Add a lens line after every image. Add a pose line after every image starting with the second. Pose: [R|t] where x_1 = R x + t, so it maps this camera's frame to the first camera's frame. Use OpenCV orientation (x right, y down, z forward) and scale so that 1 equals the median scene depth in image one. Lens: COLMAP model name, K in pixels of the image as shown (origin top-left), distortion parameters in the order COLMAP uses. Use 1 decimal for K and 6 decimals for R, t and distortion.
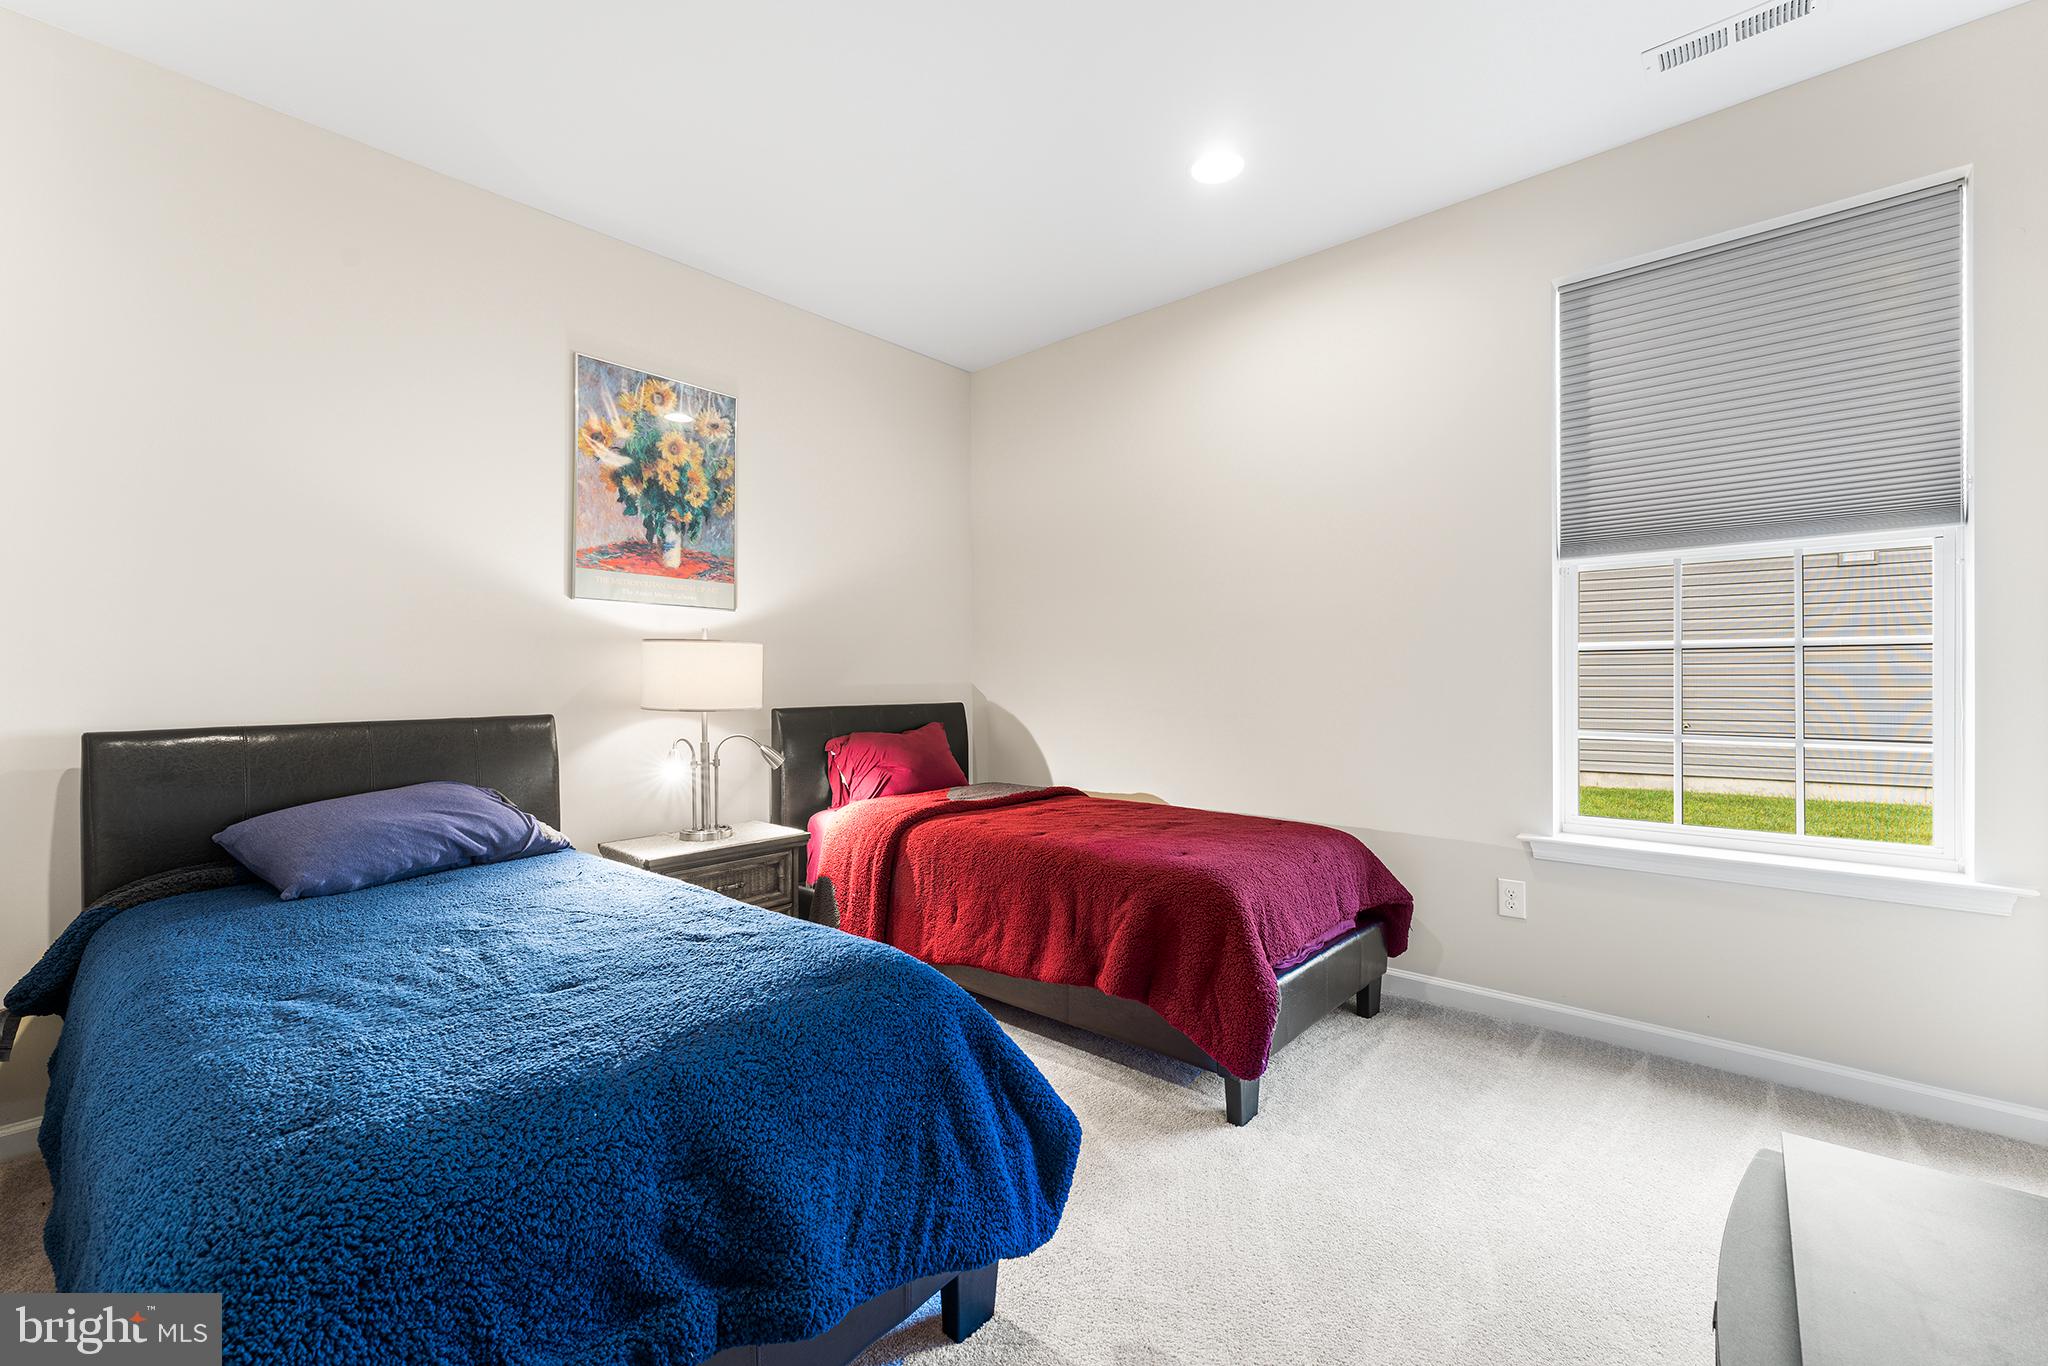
lens RADIAL K [[825.3, 0, 1019.2], [0, 825.3, 676.8], [0, 0, 1]] dist [0.000634, -0.000245]
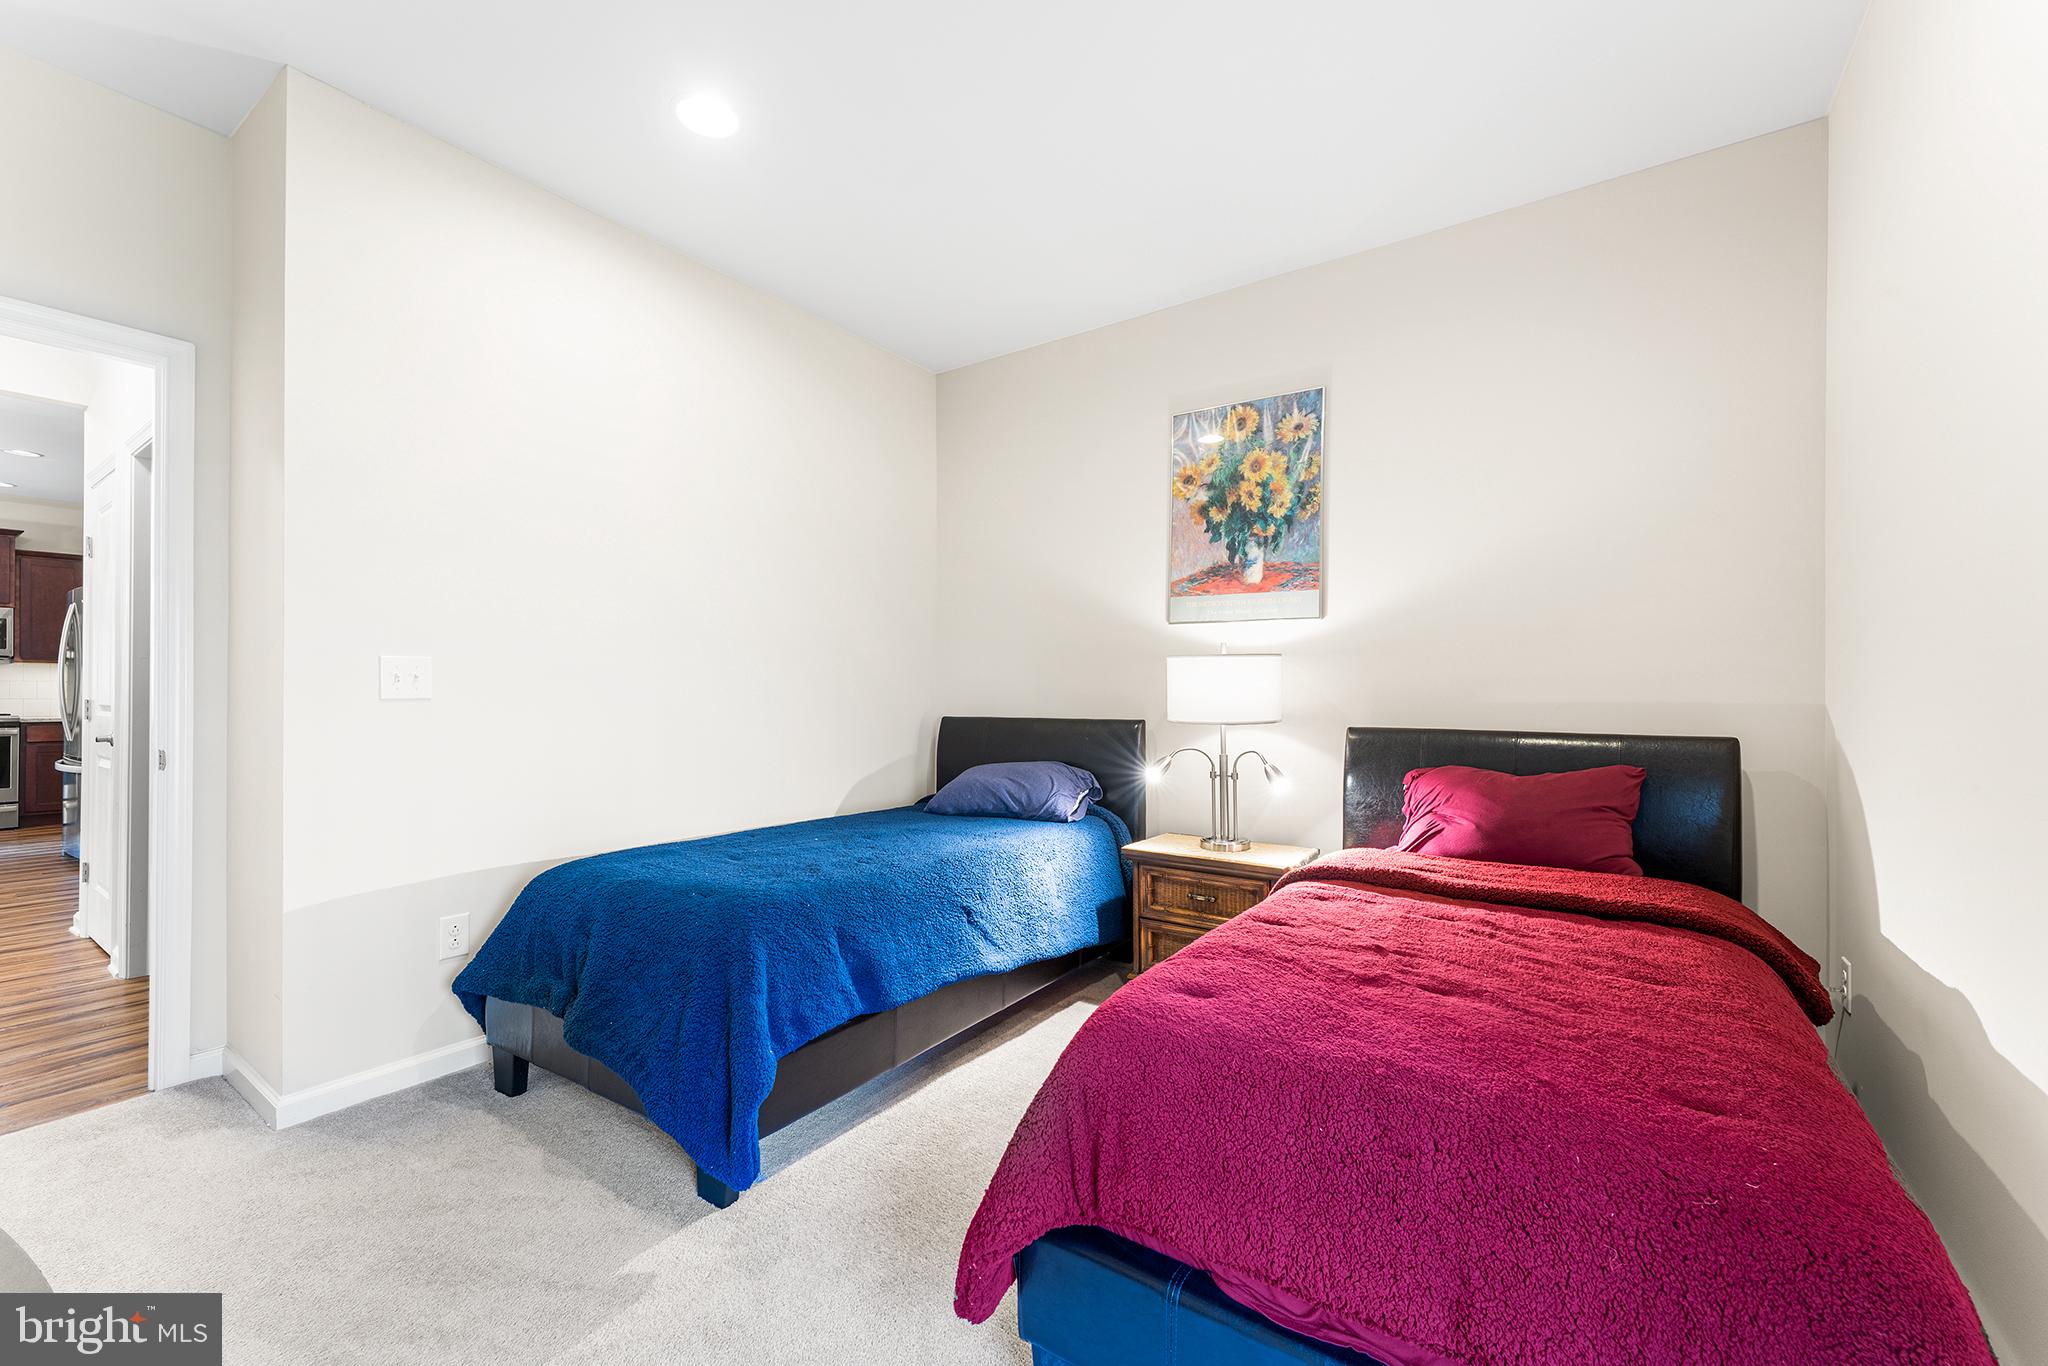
lens RADIAL K [[825.3, 0, 1023.2], [0, 825.3, 688.9], [0, 0, 1]] dist [0.000634, -0.000245]
pose [[0.123371, 0.002516, -0.992357, 0.561948], [-0.002626, 0.999994, 0.002209, -0.002745], [0.992357, 0.002333, 0.123377, 0.591492]]
